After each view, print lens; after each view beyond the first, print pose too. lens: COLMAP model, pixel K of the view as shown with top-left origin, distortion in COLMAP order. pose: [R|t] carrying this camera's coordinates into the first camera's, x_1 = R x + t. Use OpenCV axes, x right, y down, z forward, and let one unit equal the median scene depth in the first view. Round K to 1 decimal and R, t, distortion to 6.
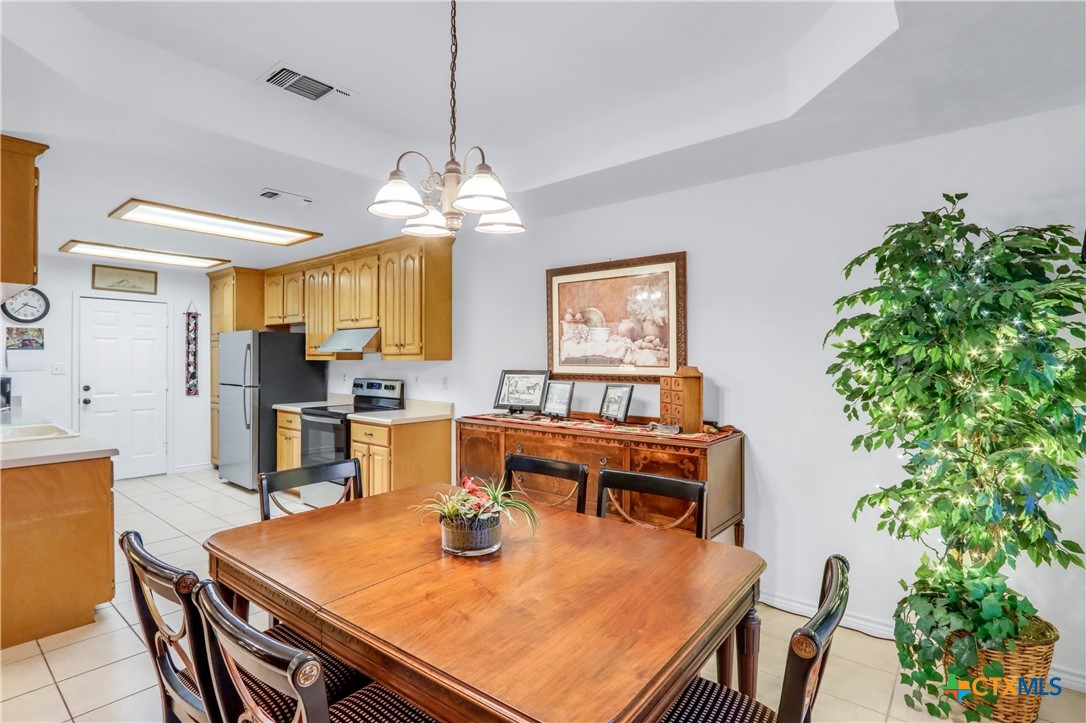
lens RADIAL K [[537.3, 0, 535.3], [0, 537.3, 361.0], [0, 0, 1]] dist [-0.026966, -0.001876]
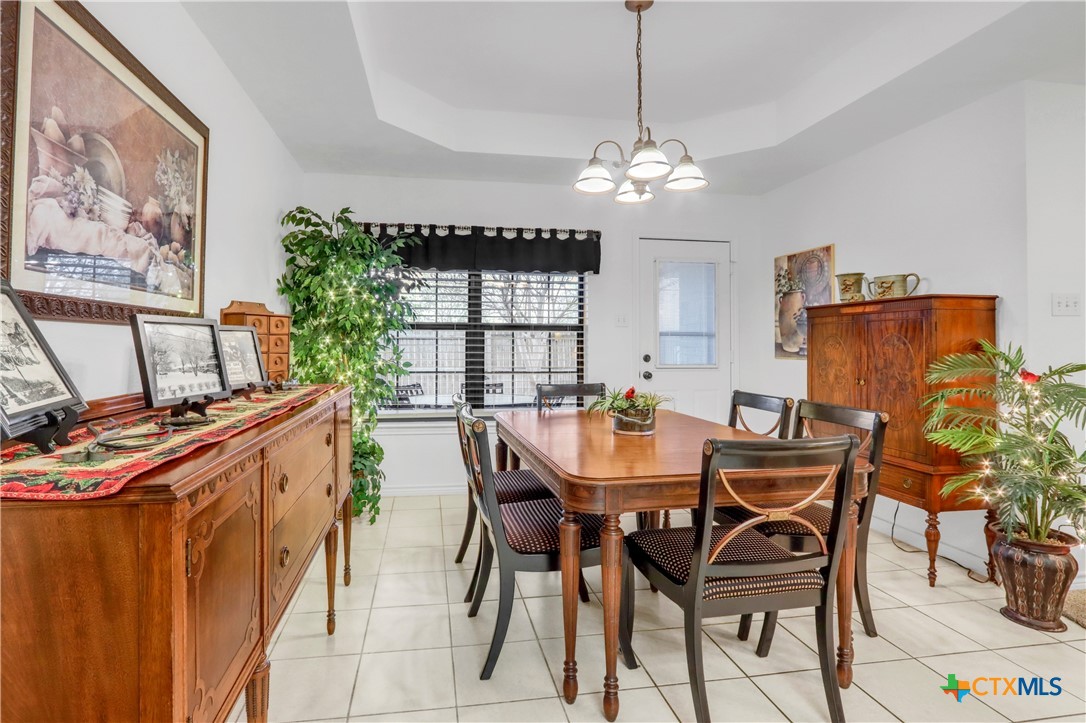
lens RADIAL K [[522.5, 0, 498.0], [0, 522.5, 335.9], [0, 0, 1]] dist [-0.013304, 0.004327]
pose [[-0.742721, 0.009329, 0.669536, -0.260924], [0.003149, 0.999941, -0.010438, 0.037972], [-0.669594, -0.005644, -0.742706, 0.761649]]
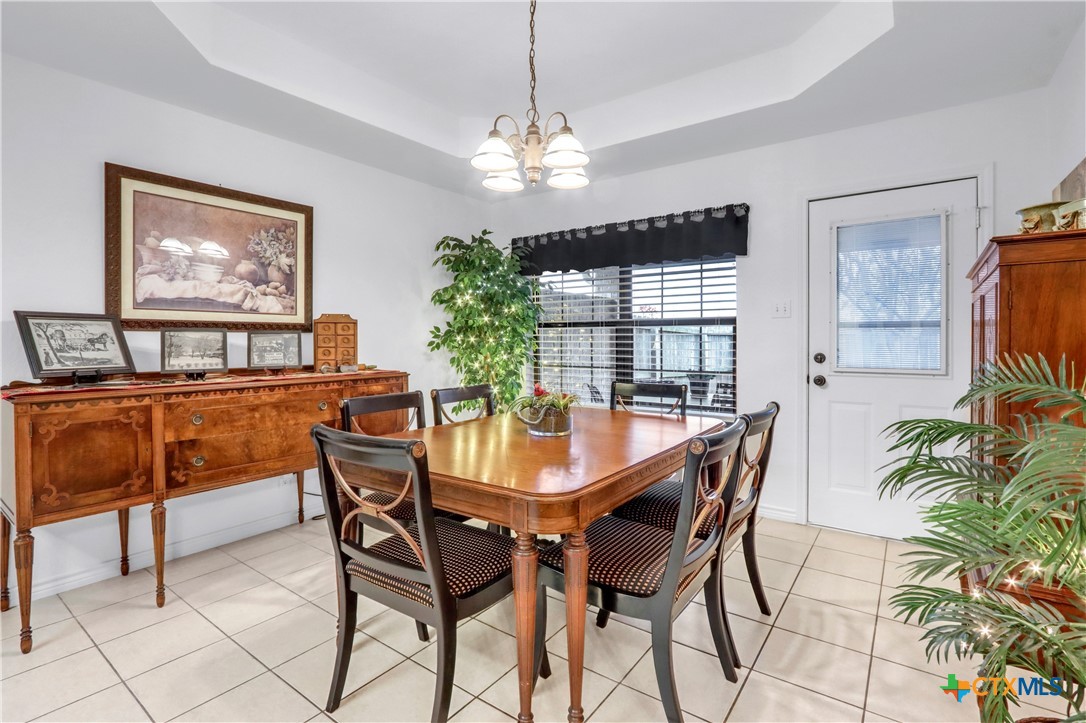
lens RADIAL K [[522.5, 0, 534.3], [0, 522.5, 340.9], [0, 0, 1]] dist [-0.013304, 0.004327]
pose [[-0.058551, -0.000355, 0.998284, -0.481317], [0.009823, 0.999951, 0.000931, 0.040419], [-0.998236, 0.009861, -0.058544, 0.382393]]
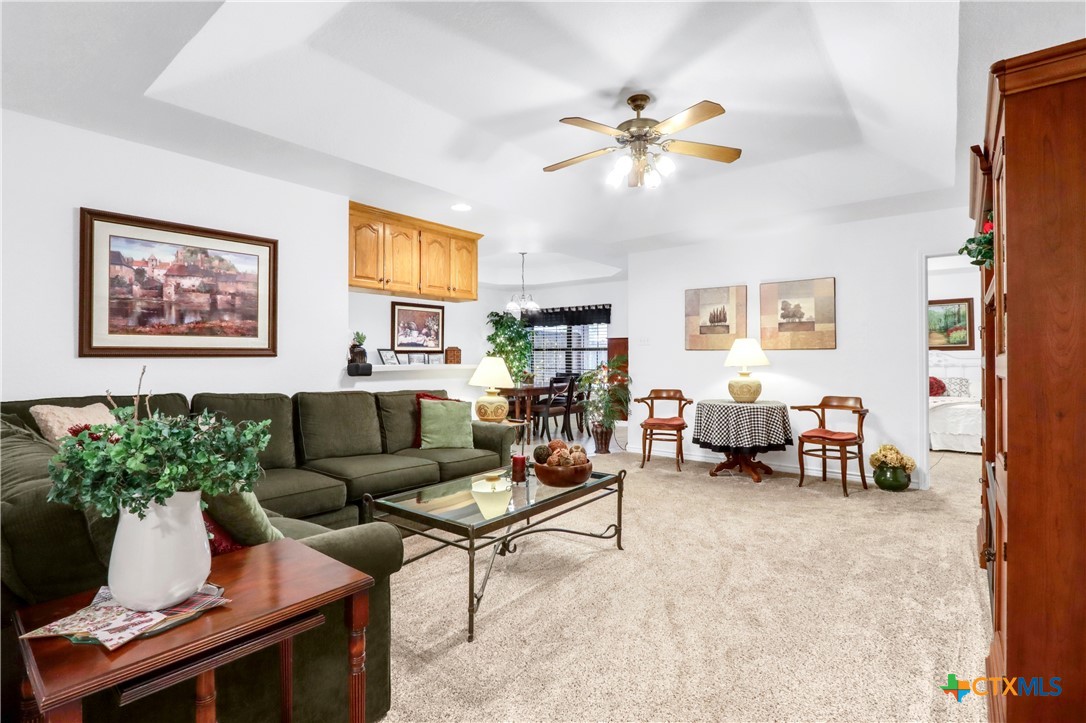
lens RADIAL K [[522.5, 0, 531.0], [0, 522.5, 349.7], [0, 0, 1]] dist [-0.013304, 0.004327]
pose [[-0.023781, 0.012945, 0.999633, -1.514942], [0.010425, 0.999865, -0.012700, 0.038509], [-0.999663, 0.010119, -0.023912, 0.376141]]
